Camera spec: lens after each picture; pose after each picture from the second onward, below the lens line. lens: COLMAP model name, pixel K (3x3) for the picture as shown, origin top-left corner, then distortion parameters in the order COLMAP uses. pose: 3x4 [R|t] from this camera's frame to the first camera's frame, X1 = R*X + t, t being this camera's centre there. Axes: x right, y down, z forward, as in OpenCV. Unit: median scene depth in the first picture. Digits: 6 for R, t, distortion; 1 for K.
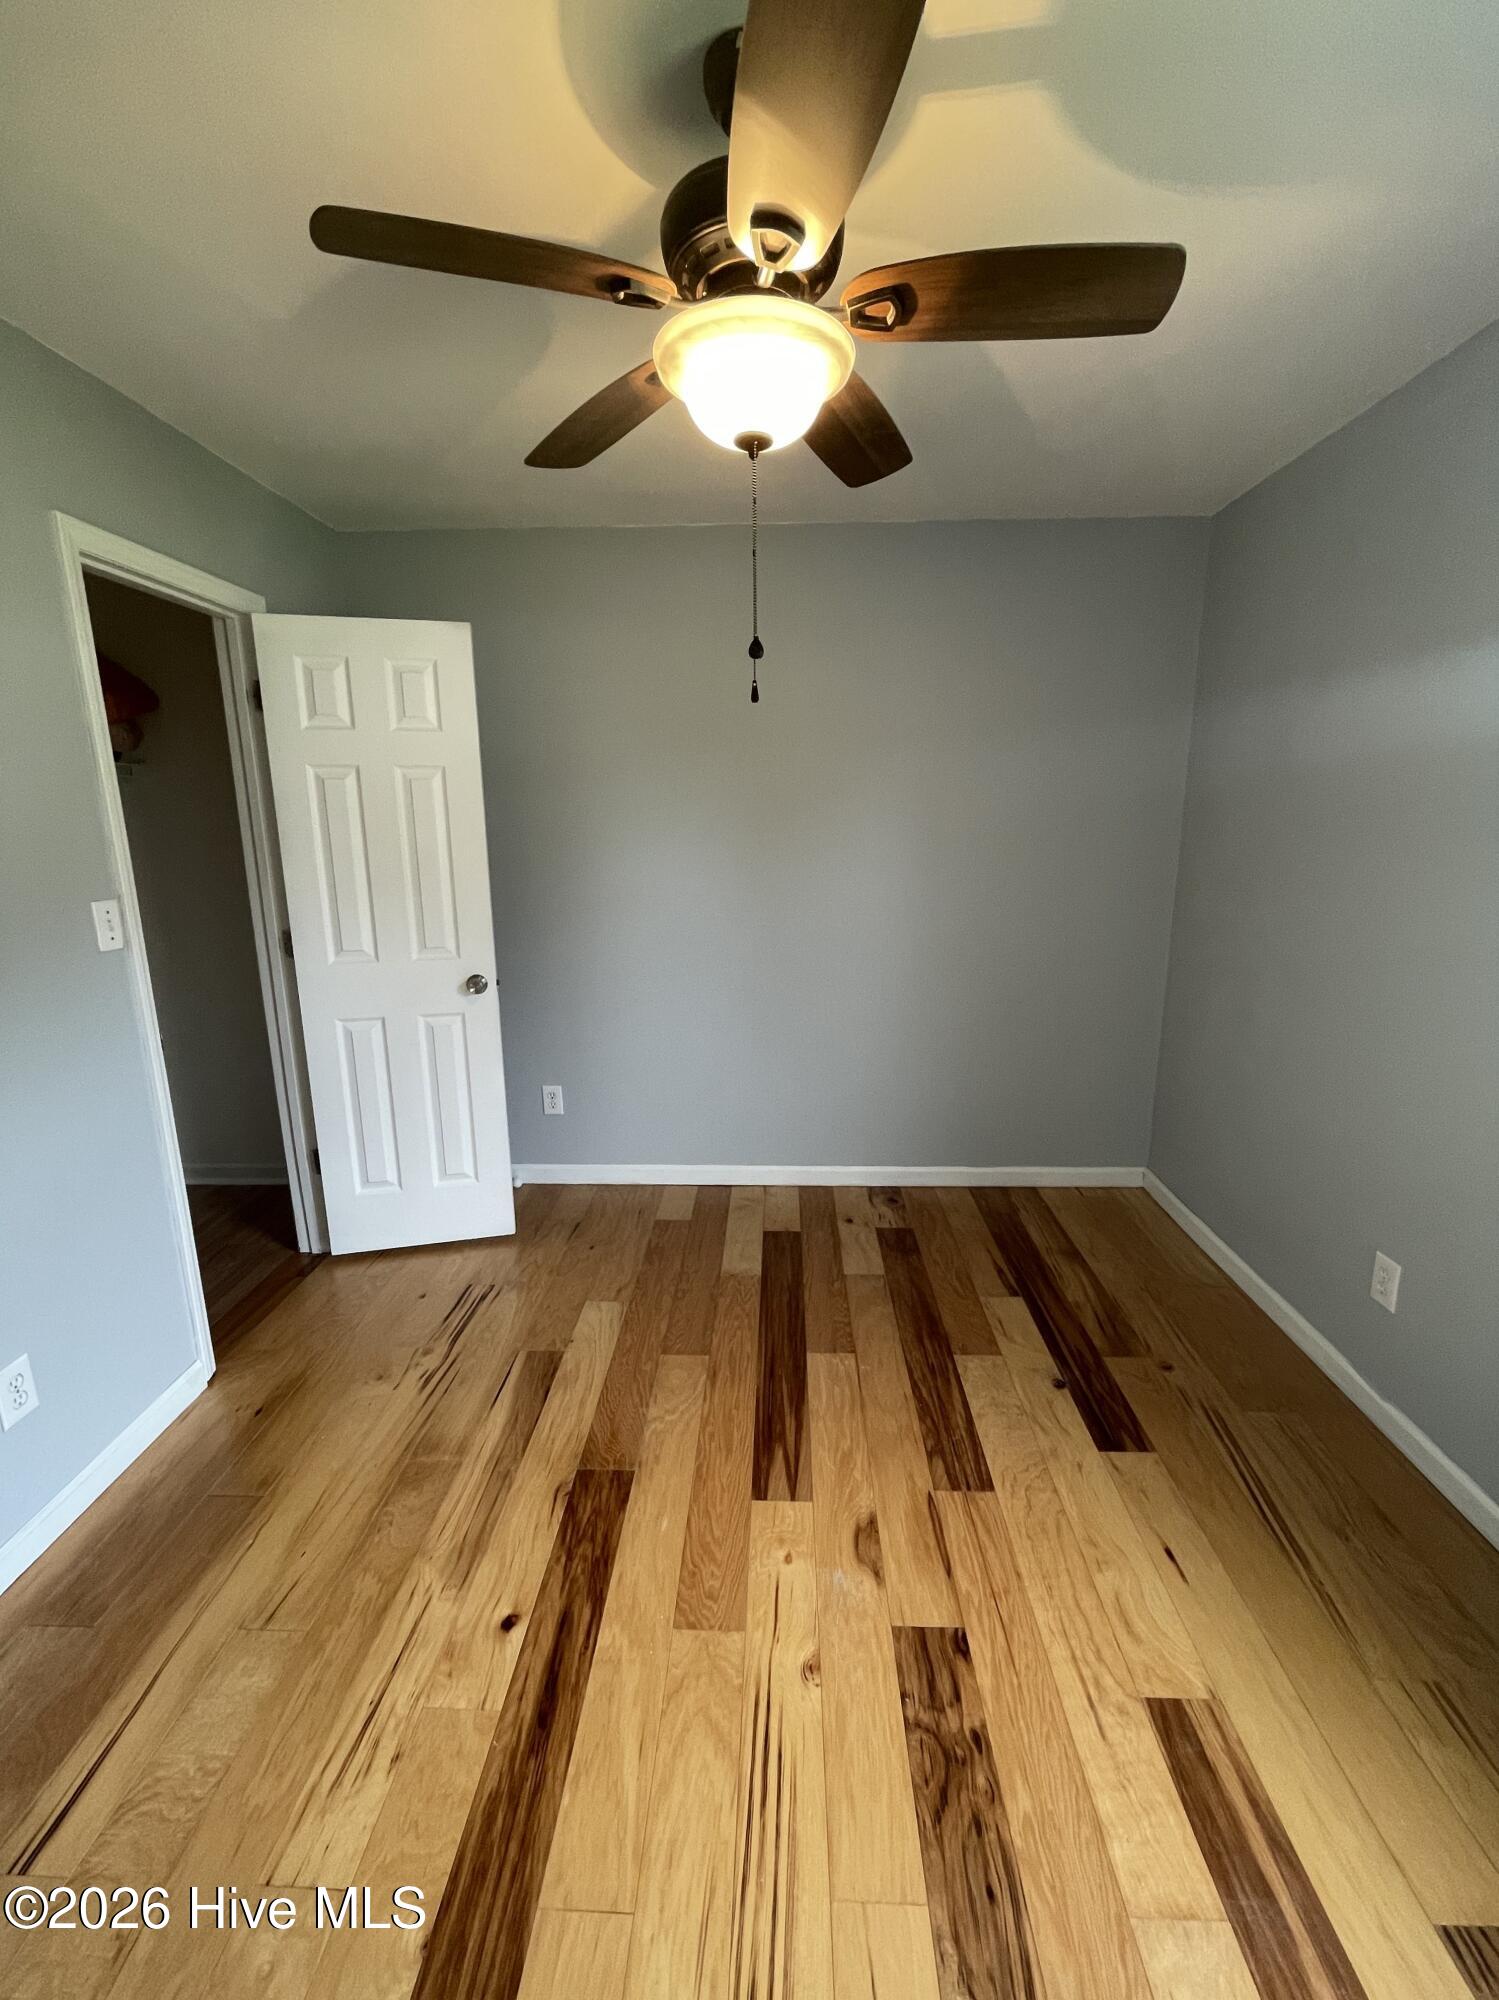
lens RADIAL K [[816.1, 0, 753.5], [0, 816.1, 1003.9], [0, 0, 1]] dist [-0.002272, -0.000906]
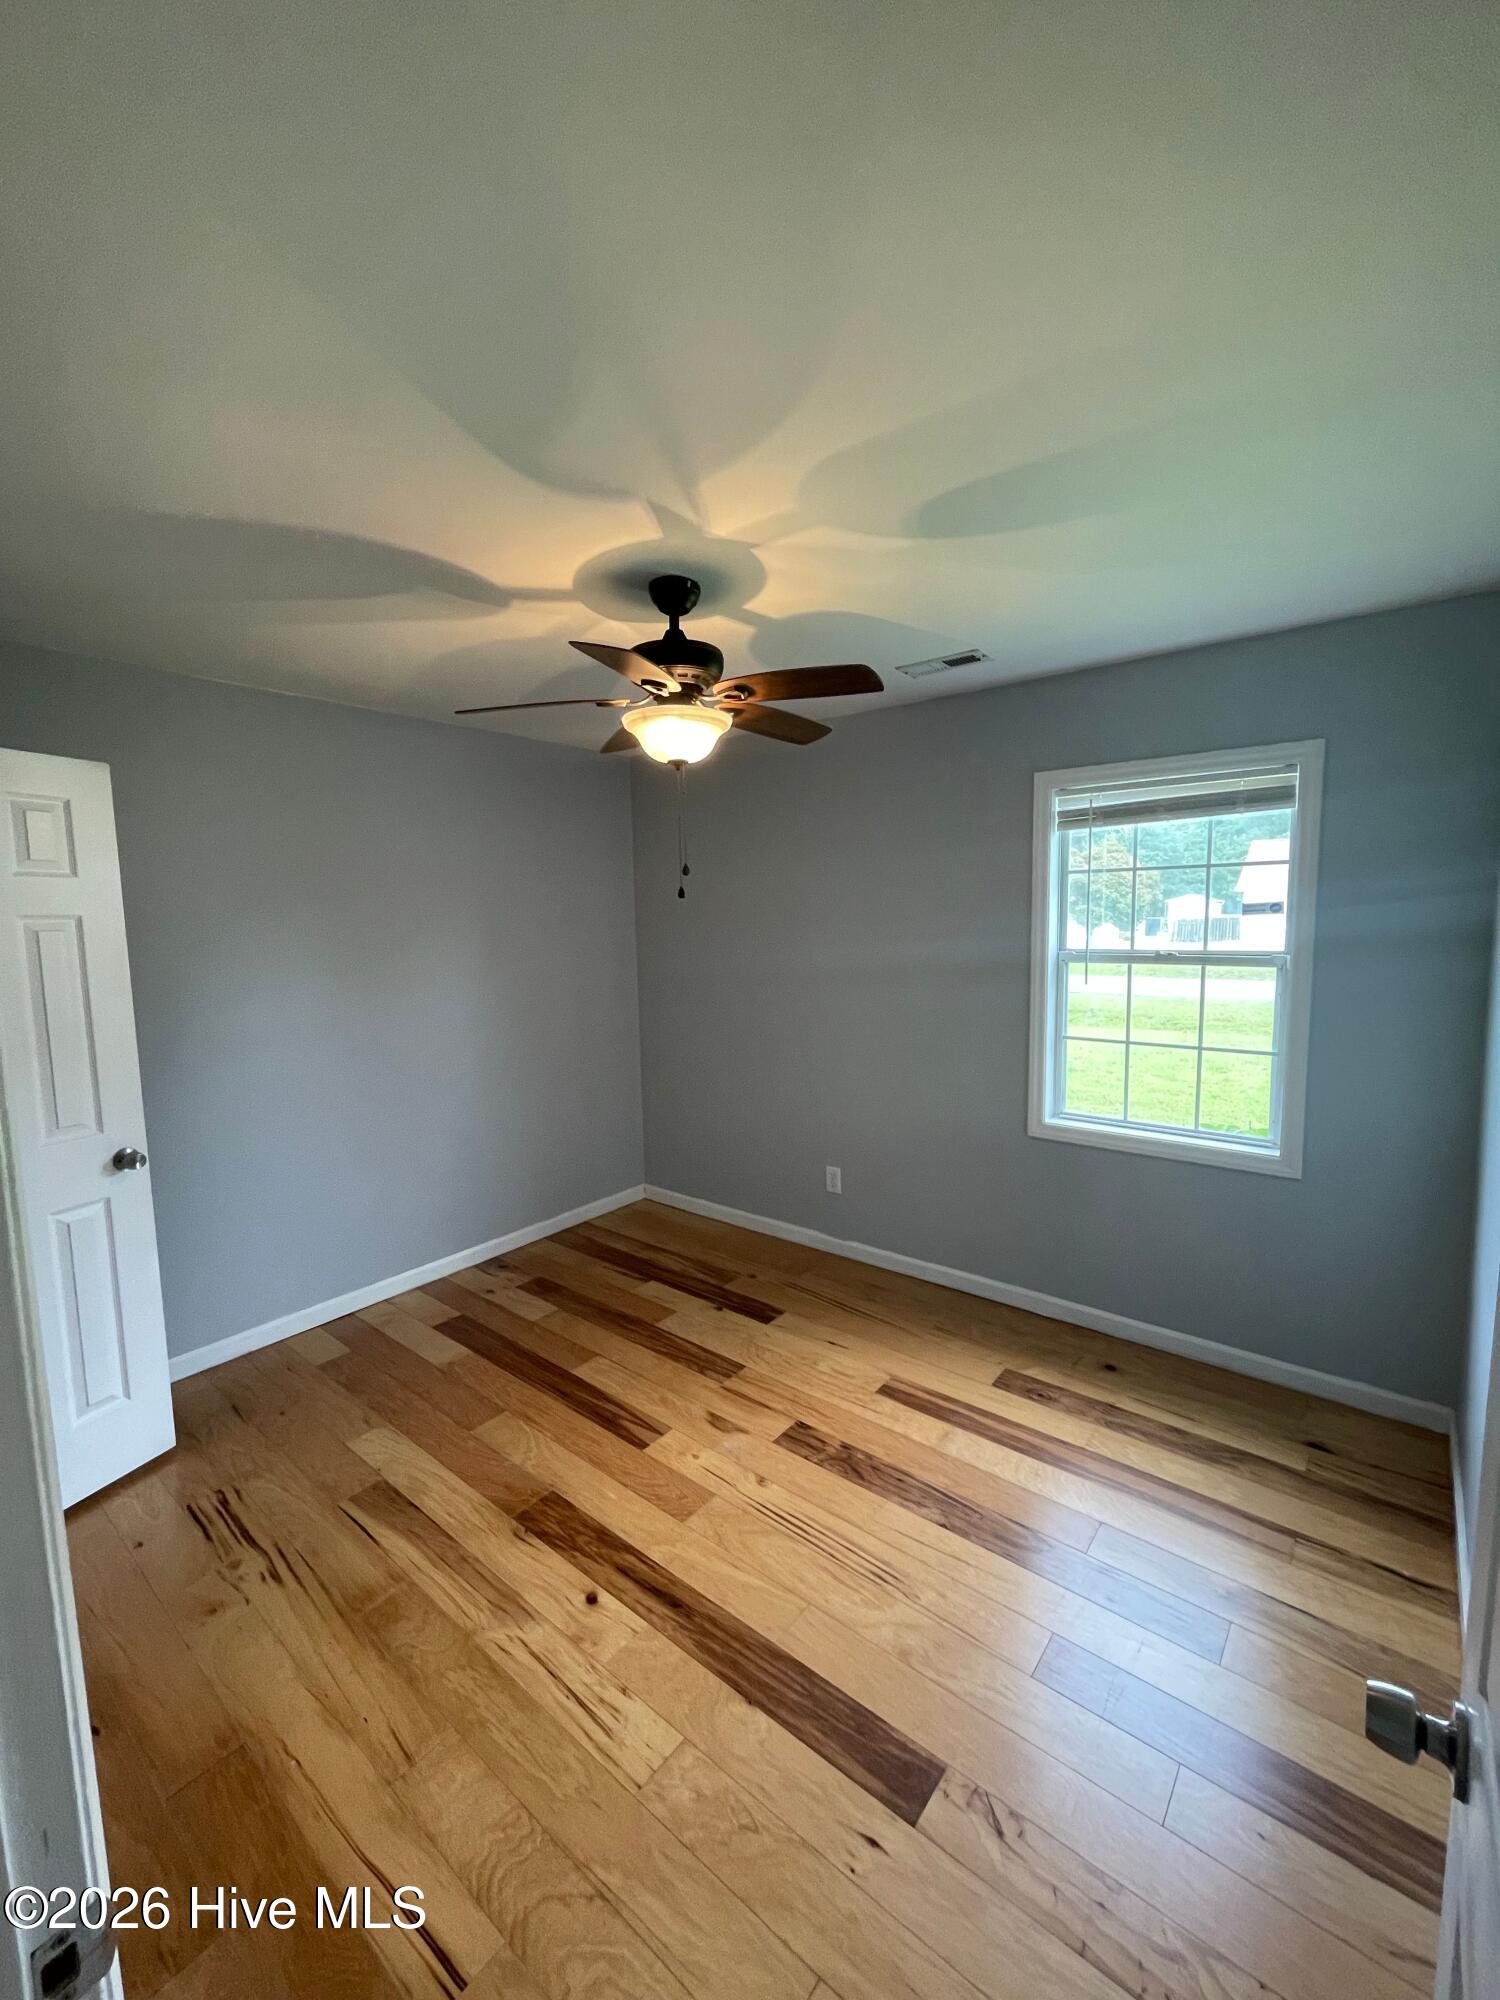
lens RADIAL K [[816.1, 0, 737.7], [0, 816.1, 1004.4], [0, 0, 1]] dist [-0.002272, -0.000906]
pose [[0.610425, -0.093830, 0.786497, -0.913160], [0.193344, 0.980573, -0.033076, -0.045893], [-0.768114, 0.172255, 0.616708, -0.089657]]
